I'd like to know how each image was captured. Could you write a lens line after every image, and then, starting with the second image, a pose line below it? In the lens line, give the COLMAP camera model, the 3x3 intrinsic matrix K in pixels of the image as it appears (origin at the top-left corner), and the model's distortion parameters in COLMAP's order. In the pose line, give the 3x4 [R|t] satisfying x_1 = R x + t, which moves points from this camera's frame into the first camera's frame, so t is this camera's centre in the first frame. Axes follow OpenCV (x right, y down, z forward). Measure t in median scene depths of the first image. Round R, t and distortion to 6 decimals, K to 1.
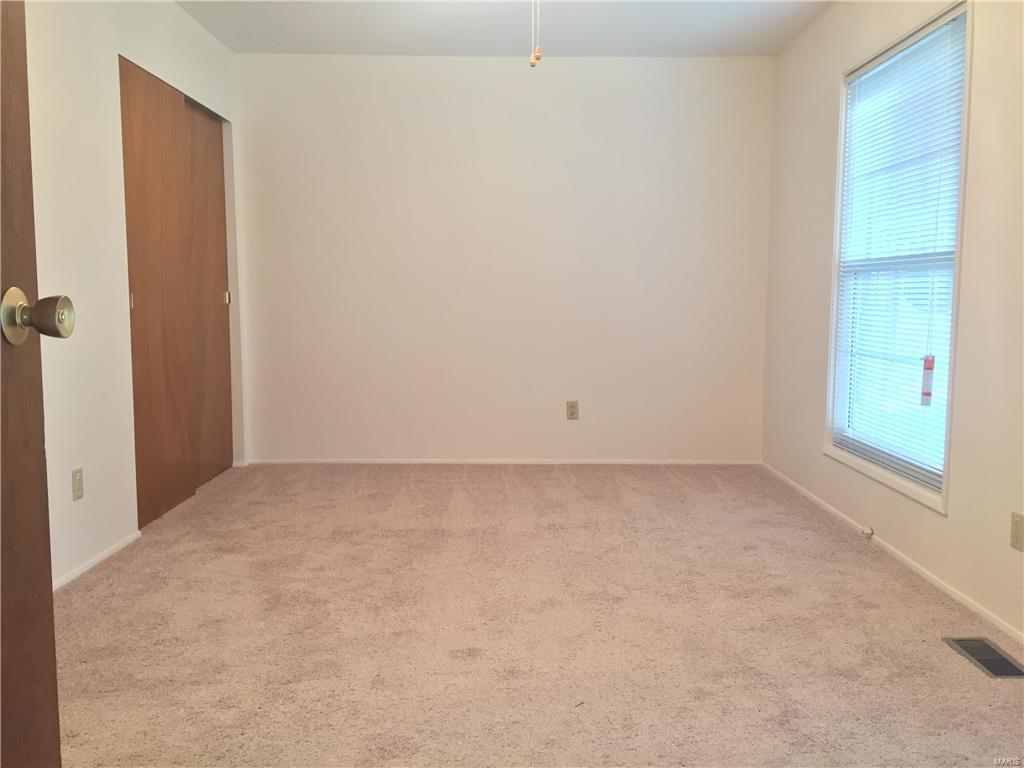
lens RADIAL K [[882.0, 0, 512.0], [0, 882.0, 384.0], [0, 0, 1]] dist [0.085761, -0.130889]
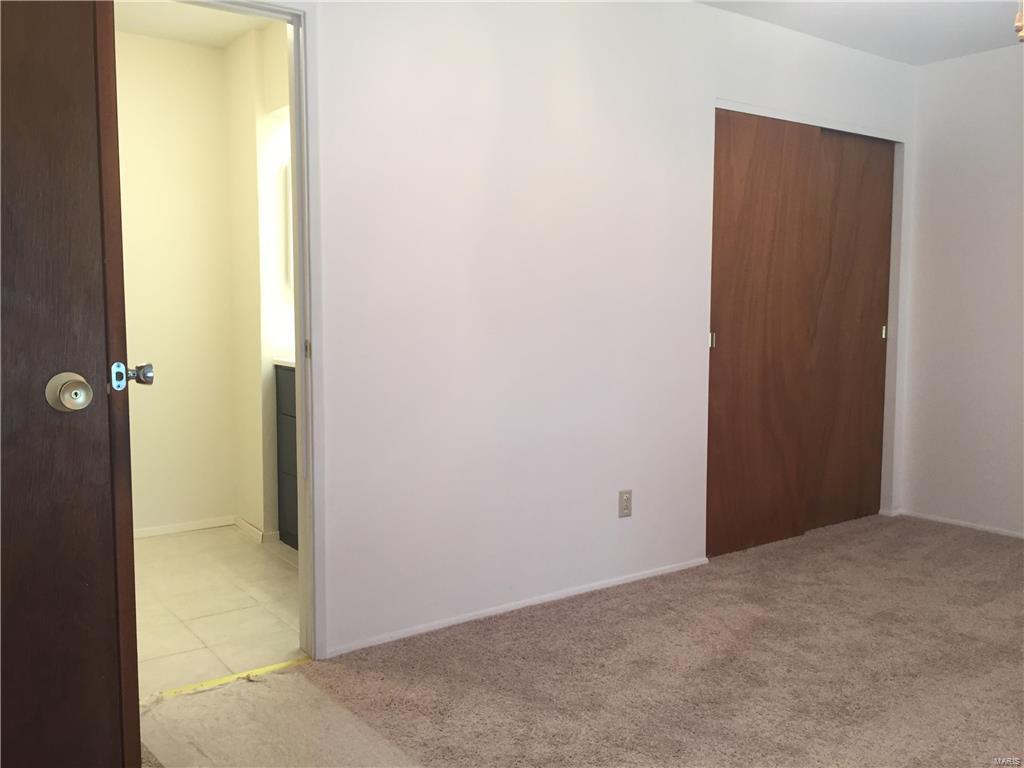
lens RADIAL K [[882.0, 0, 512.0], [0, 882.0, 384.0], [0, 0, 1]] dist [0.085761, -0.130889]
pose [[0.588872, 0.071958, -0.805016, 0.290531], [-0.083047, 0.996144, 0.028293, -0.052885], [0.803948, 0.050193, 0.592577, 0.198400]]
